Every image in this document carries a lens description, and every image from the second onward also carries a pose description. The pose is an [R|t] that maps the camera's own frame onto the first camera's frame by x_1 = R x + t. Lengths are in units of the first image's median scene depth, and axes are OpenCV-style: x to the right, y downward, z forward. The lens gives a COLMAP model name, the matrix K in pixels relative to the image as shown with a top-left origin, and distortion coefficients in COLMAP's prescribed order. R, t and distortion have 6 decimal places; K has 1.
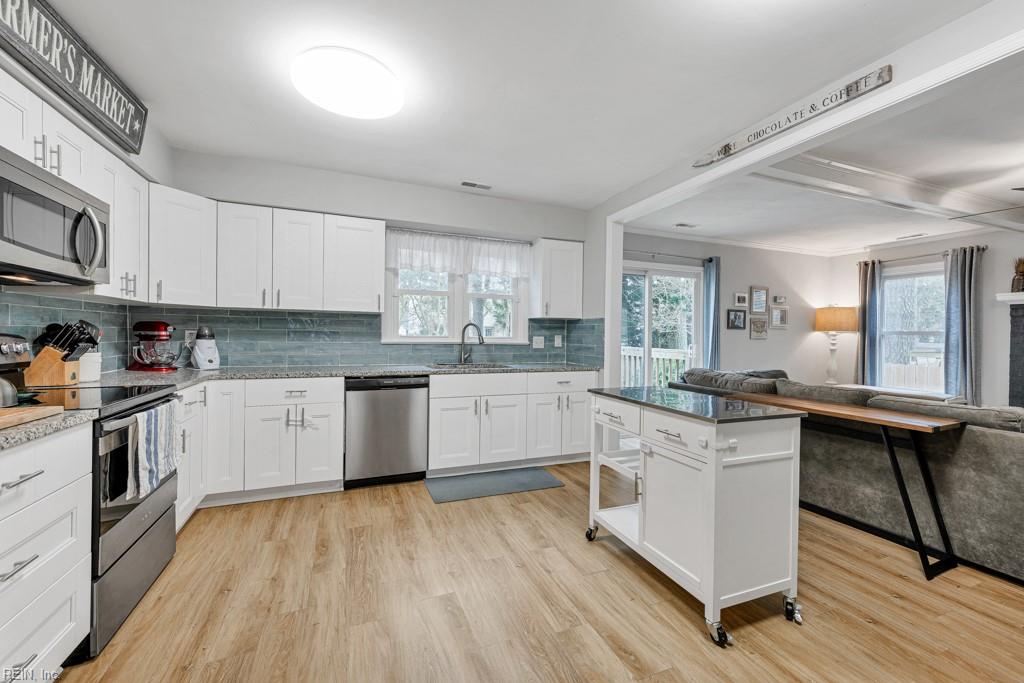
lens RADIAL K [[423.5, 0, 518.9], [0, 423.5, 342.1], [0, 0, 1]] dist [0.001187, 0.000114]
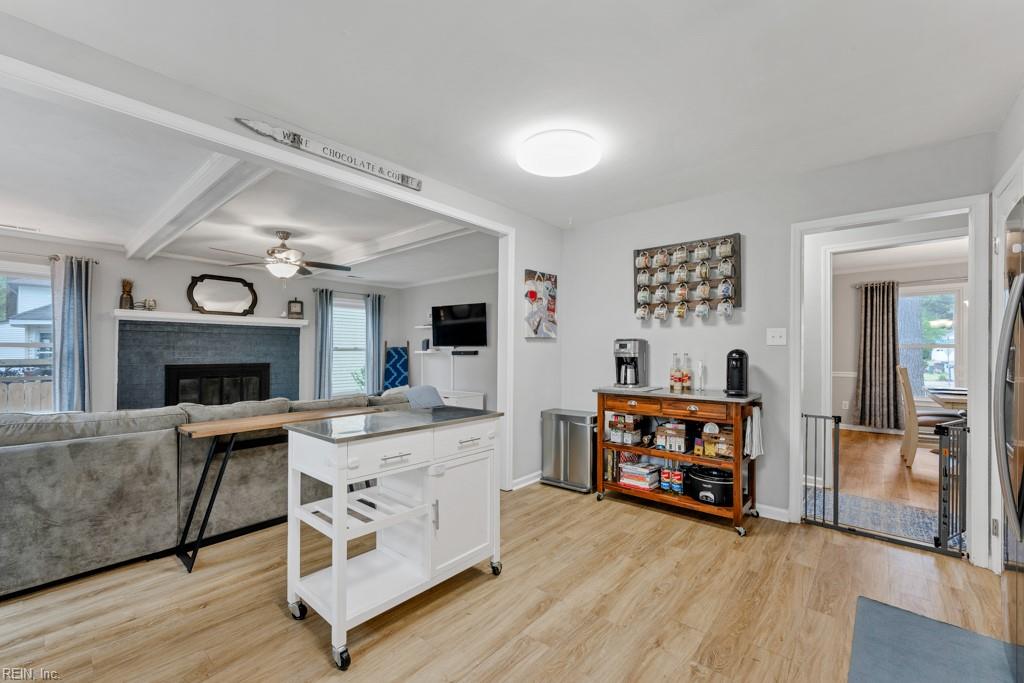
lens RADIAL K [[415.1, 0, 531.7], [0, 415.1, 350.6], [0, 0, 1]] dist [0.000224, -0.000016]
pose [[-0.473726, -0.009946, 0.880616, -0.381365], [0.008748, 0.999834, 0.015998, -0.021595], [-0.880629, 0.015282, -0.473560, 0.752300]]
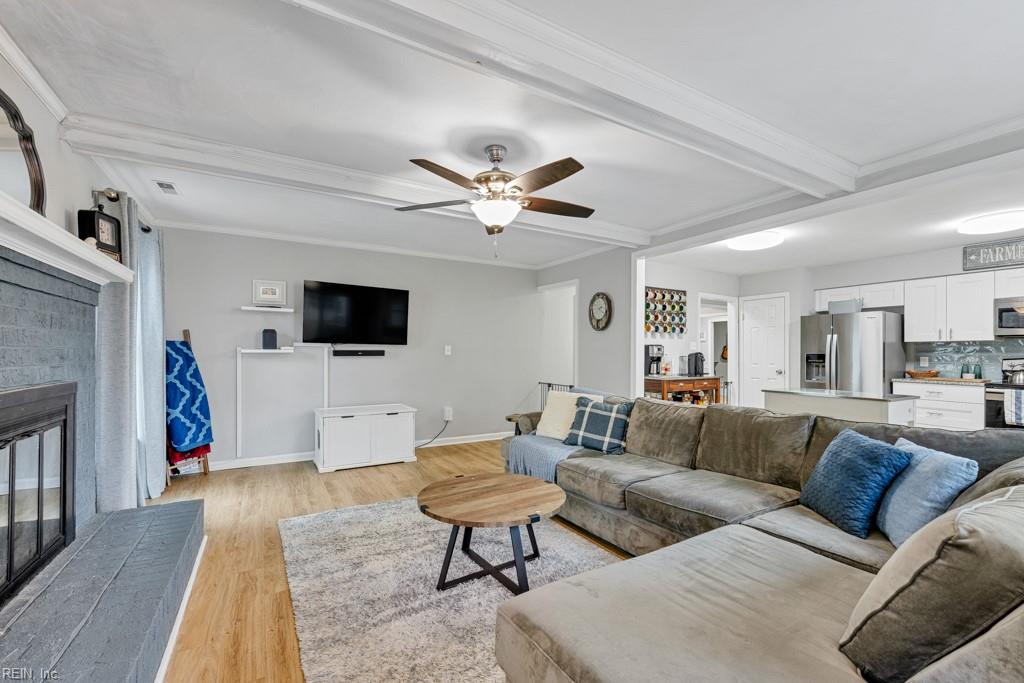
lens RADIAL K [[425.6, 0, 509.7], [0, 425.6, 351.3], [0, 0, 1]] dist [0.002350, 0.000316]
pose [[-0.994632, -0.018048, -0.101886, 1.175812], [-0.019384, 0.999738, 0.012141, -0.015938], [0.101641, 0.014051, -0.994722, 1.636892]]
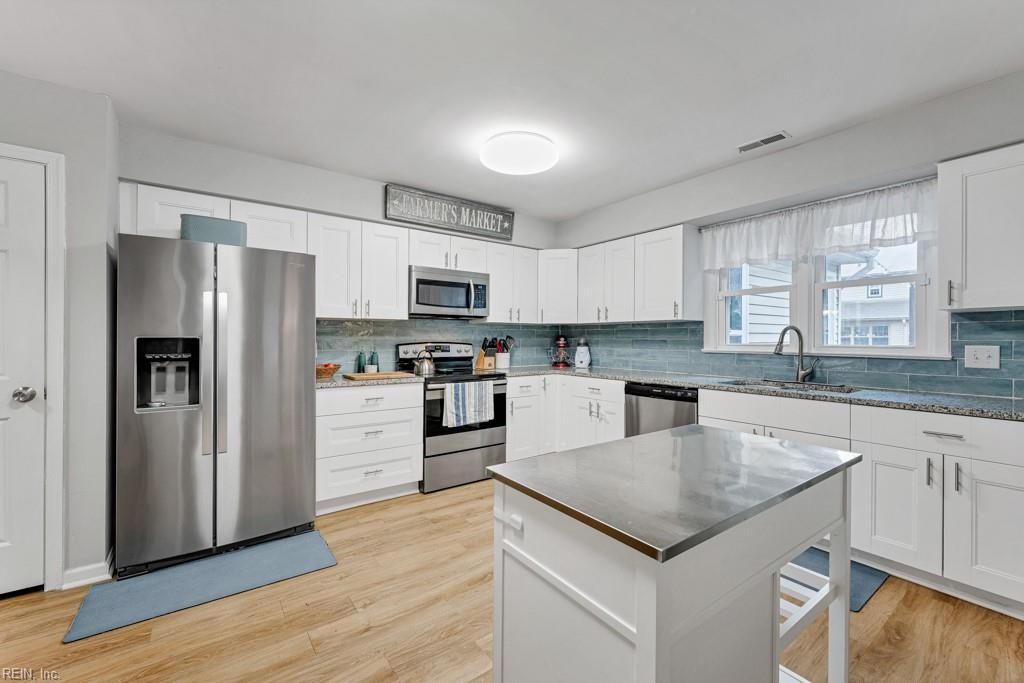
lens RADIAL K [[423.5, 0, 518.9], [0, 423.5, 342.1], [0, 0, 1]] dist [0.001187, 0.000114]
pose [[0.234705, -0.005551, -0.972051, 0.548811], [-0.014717, 0.999849, -0.009263, -0.004794], [0.971955, 0.016480, 0.234588, 0.432998]]
